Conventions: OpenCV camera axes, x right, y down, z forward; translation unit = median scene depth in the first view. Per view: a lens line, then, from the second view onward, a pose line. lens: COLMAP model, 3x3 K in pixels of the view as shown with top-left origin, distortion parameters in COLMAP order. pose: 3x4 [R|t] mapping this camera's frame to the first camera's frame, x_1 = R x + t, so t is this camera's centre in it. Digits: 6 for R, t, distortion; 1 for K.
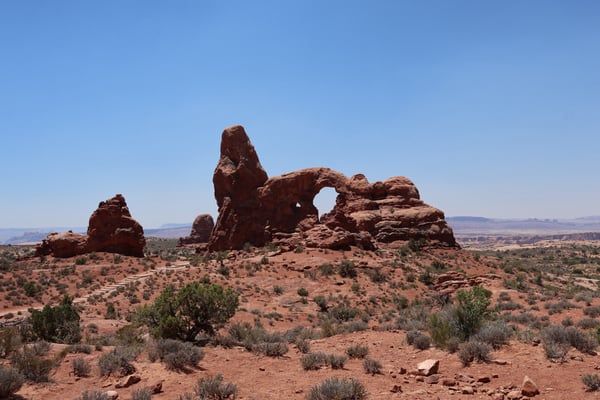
lens RADIAL K [[692.9, 0, 307.7], [0, 692.9, 201.4], [0, 0, 1]] dist [0.000179, 0.048021]
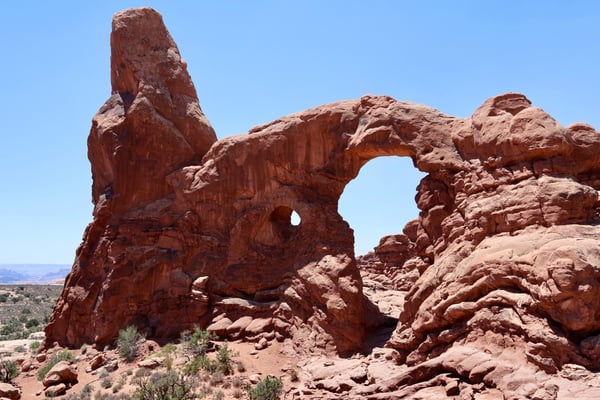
lens RADIAL K [[692.9, 0, 307.7], [0, 692.9, 201.4], [0, 0, 1]] dist [0.000179, 0.048021]
pose [[0.998410, 0.018566, -0.053220, 0.010651], [-0.021686, 0.998043, -0.058650, 0.017831], [0.052027, 0.059711, 0.996859, 0.673956]]
